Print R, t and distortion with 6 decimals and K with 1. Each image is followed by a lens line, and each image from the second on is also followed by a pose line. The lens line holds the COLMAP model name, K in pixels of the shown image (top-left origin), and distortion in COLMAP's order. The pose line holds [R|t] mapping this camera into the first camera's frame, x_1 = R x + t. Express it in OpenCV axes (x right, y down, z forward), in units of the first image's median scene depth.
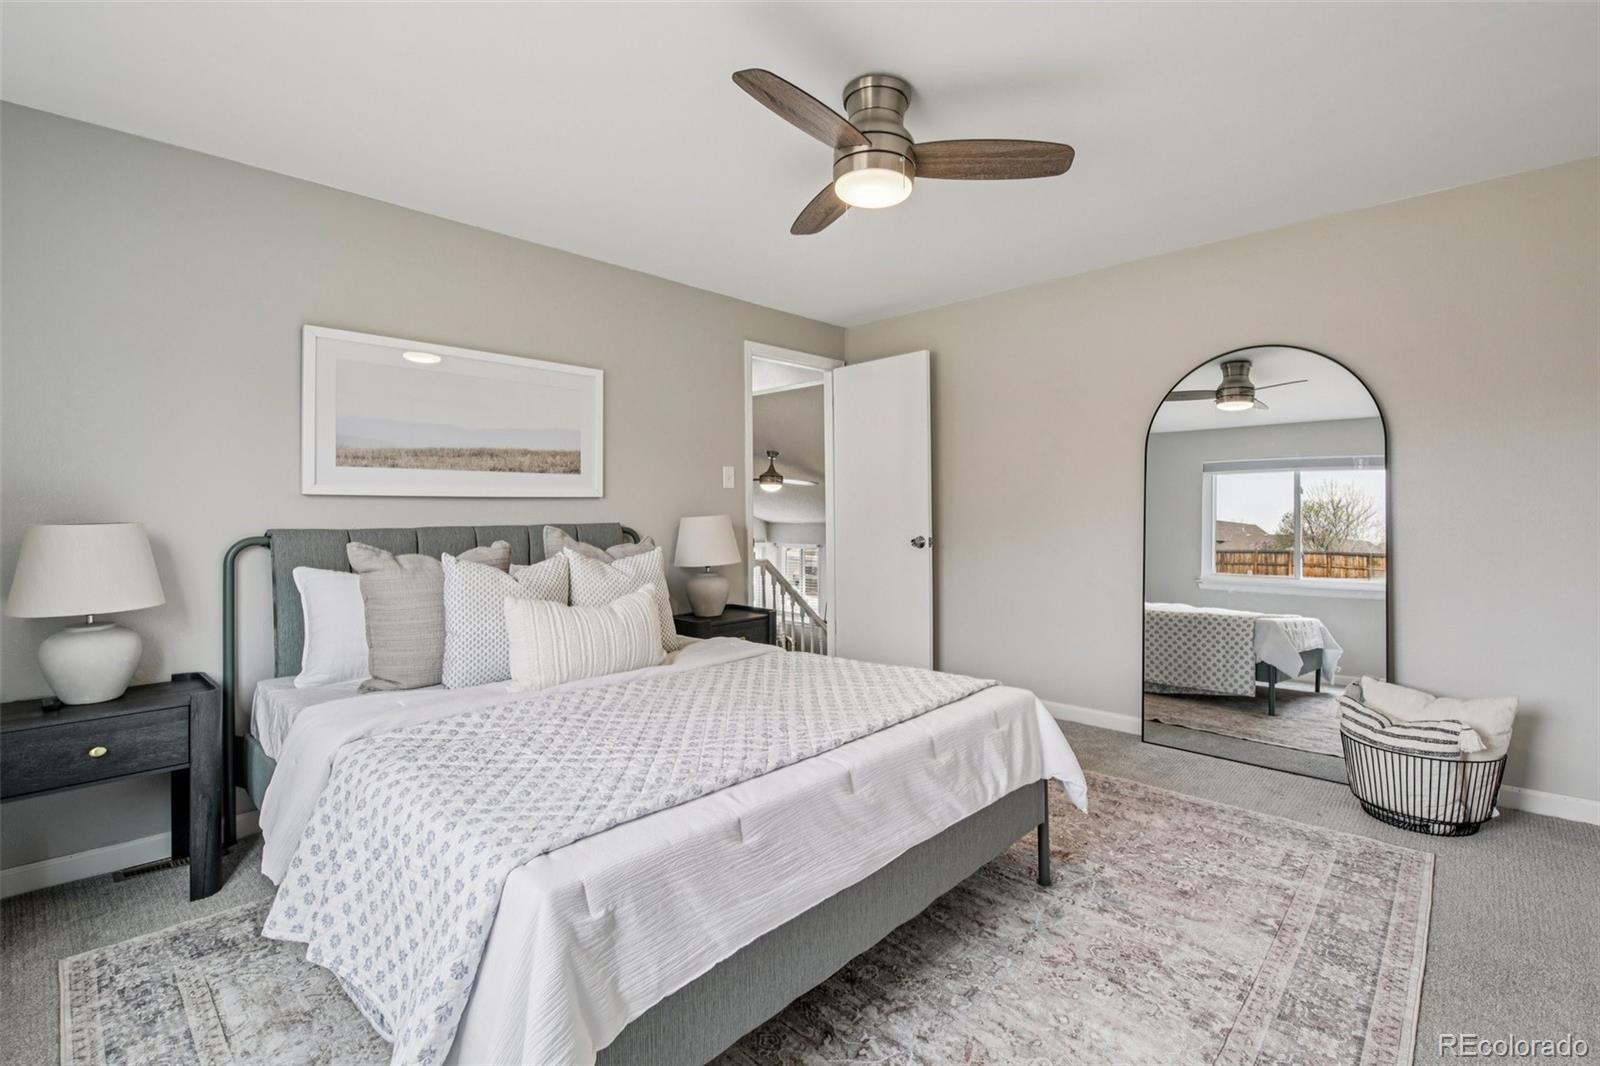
lens RADIAL K [[708.8, 0, 810.4], [0, 708.8, 526.6], [0, 0, 1]] dist [-0.000308, -0.013695]
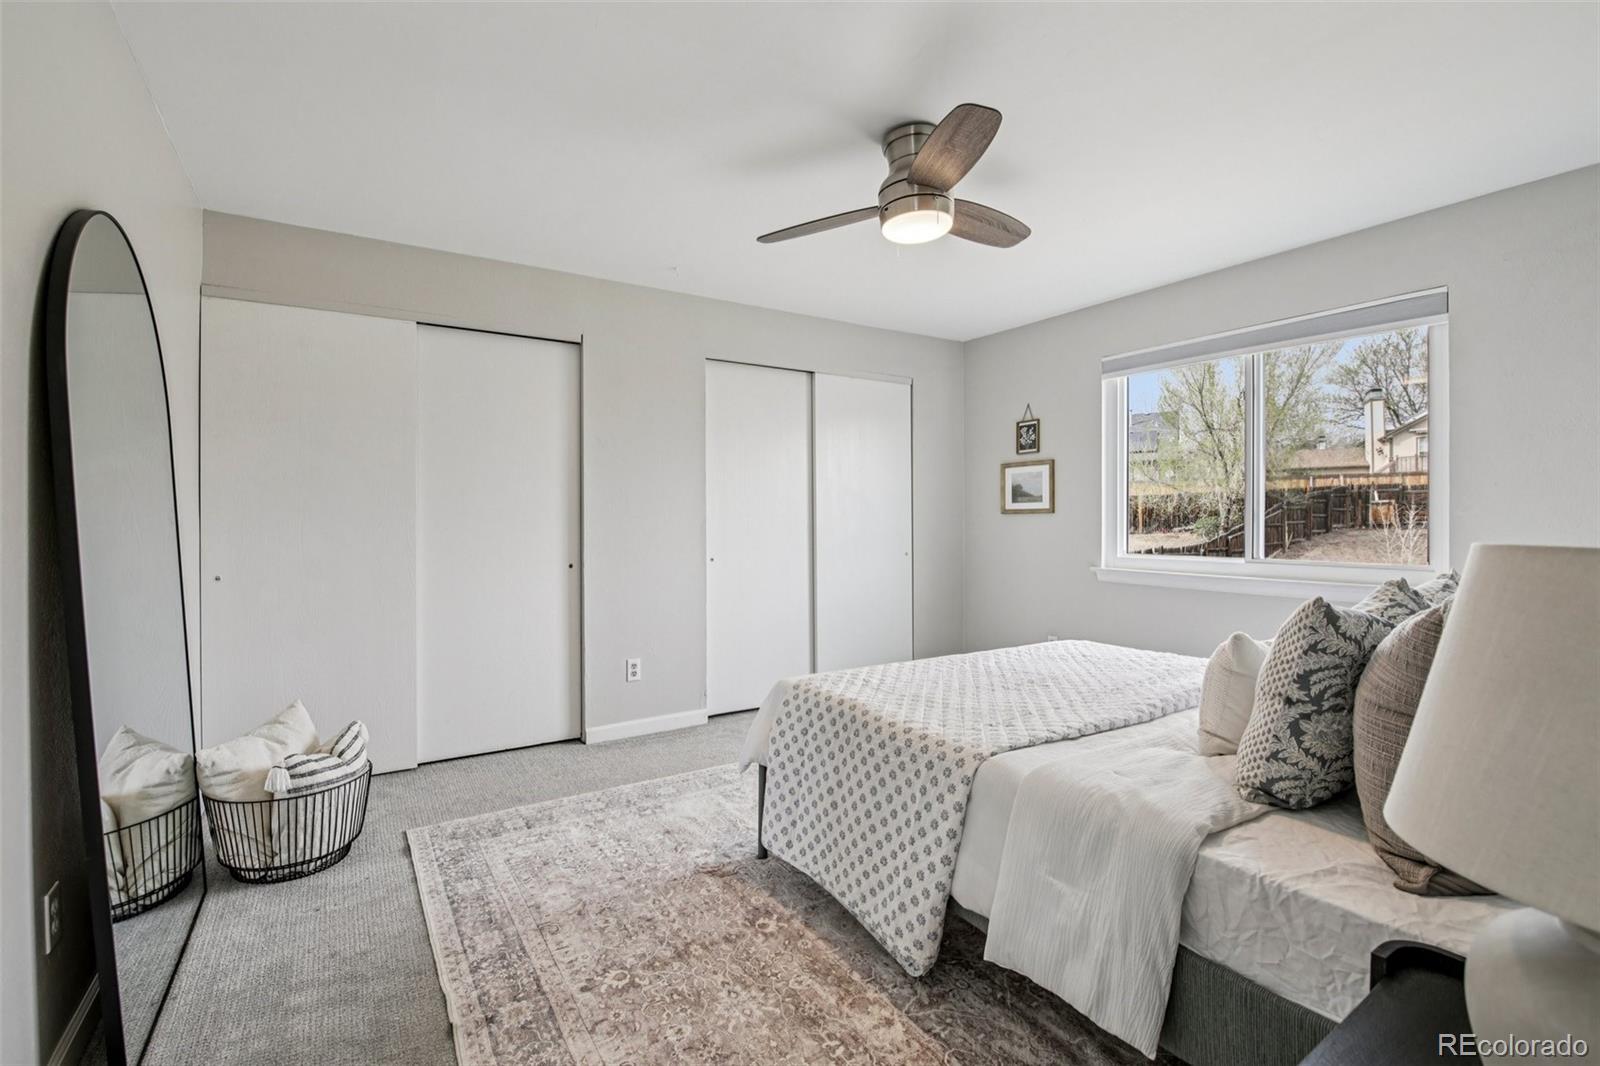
lens RADIAL K [[708.8, 0, 810.4], [0, 708.8, 526.6], [0, 0, 1]] dist [-0.000308, -0.013695]
pose [[-0.971717, 0.003074, 0.236129, -0.007985], [0.008998, 0.999671, 0.024013, -0.042963], [-0.235977, 0.025458, -0.971425, 2.057502]]
